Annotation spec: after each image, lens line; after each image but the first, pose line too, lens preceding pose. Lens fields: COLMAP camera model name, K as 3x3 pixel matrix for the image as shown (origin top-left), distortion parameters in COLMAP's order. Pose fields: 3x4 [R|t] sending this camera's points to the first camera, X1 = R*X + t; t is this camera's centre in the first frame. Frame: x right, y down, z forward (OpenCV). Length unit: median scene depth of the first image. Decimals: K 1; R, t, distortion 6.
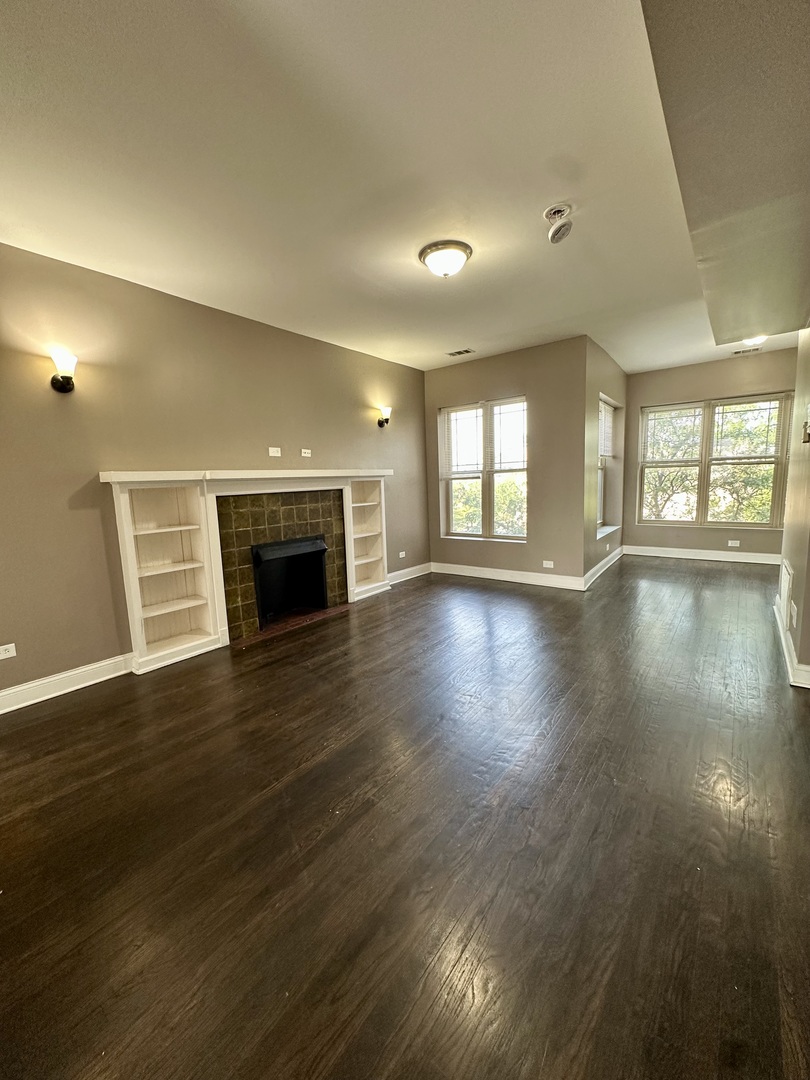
lens RADIAL K [[434.1, 0, 405.0], [0, 434.1, 540.0], [0, 0, 1]] dist [0.000608, 0.000111]
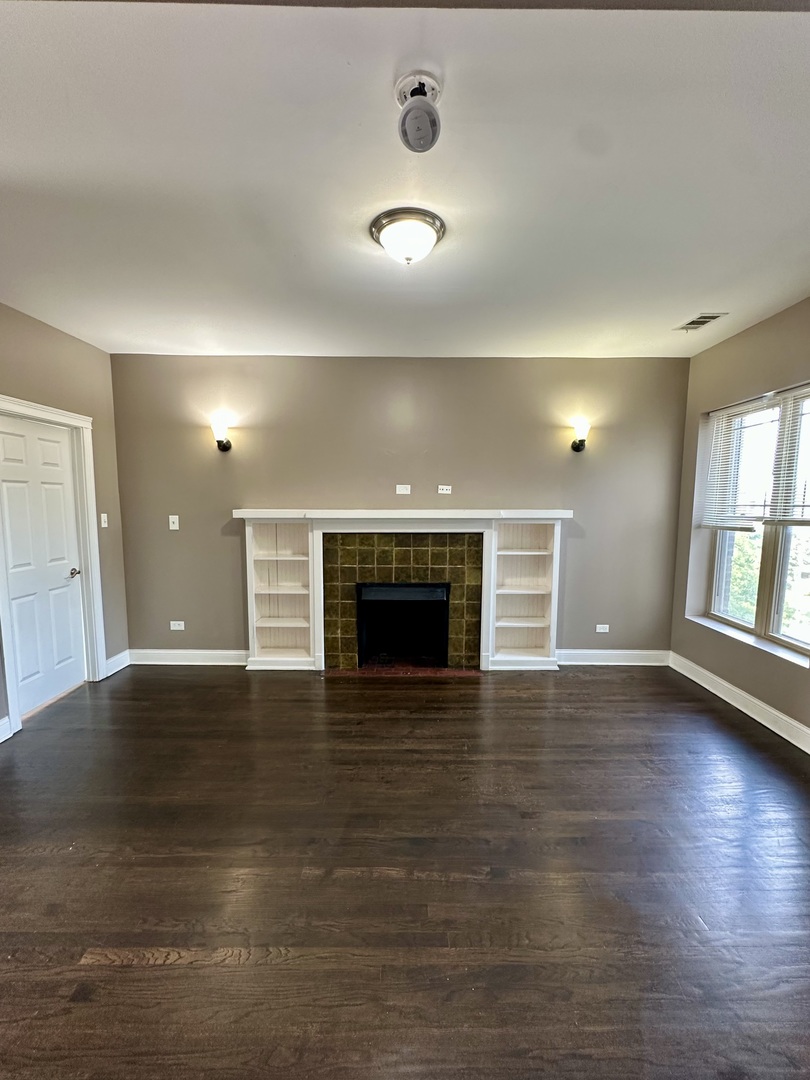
lens RADIAL K [[457.7, 0, 405.5], [0, 457.7, 550.6], [0, 0, 1]] dist [0.001008, 0.000115]
pose [[0.610859, 0.123954, -0.781976, 0.505478], [-0.130795, 0.989897, 0.054739, -0.125284], [0.780861, 0.068840, 0.620900, 0.386145]]
